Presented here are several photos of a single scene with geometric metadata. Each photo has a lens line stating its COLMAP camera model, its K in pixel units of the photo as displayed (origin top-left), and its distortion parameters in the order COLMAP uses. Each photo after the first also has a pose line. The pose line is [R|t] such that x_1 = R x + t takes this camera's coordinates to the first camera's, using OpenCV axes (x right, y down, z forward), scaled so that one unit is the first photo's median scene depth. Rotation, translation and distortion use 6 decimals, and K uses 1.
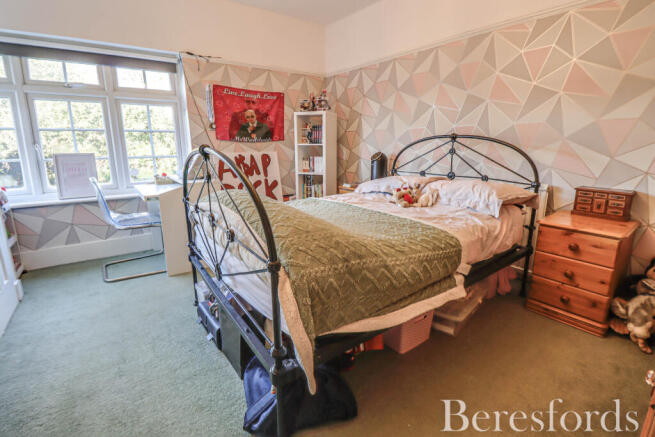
lens RADIAL K [[305.1, 0, 330.3], [0, 305.1, 208.5], [0, 0, 1]] dist [0.001129, -0.014093]
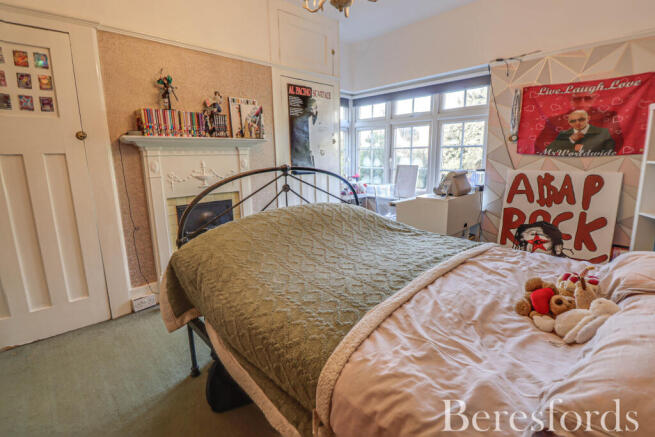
lens RADIAL K [[305.1, 0, 330.3], [0, 305.1, 208.5], [0, 0, 1]] dist [0.001129, -0.014093]
pose [[0.115834, 0.169874, -0.978635, 0.384310], [-0.192909, 0.970354, 0.145603, -0.100778], [0.974356, 0.171921, 0.145170, 0.397339]]
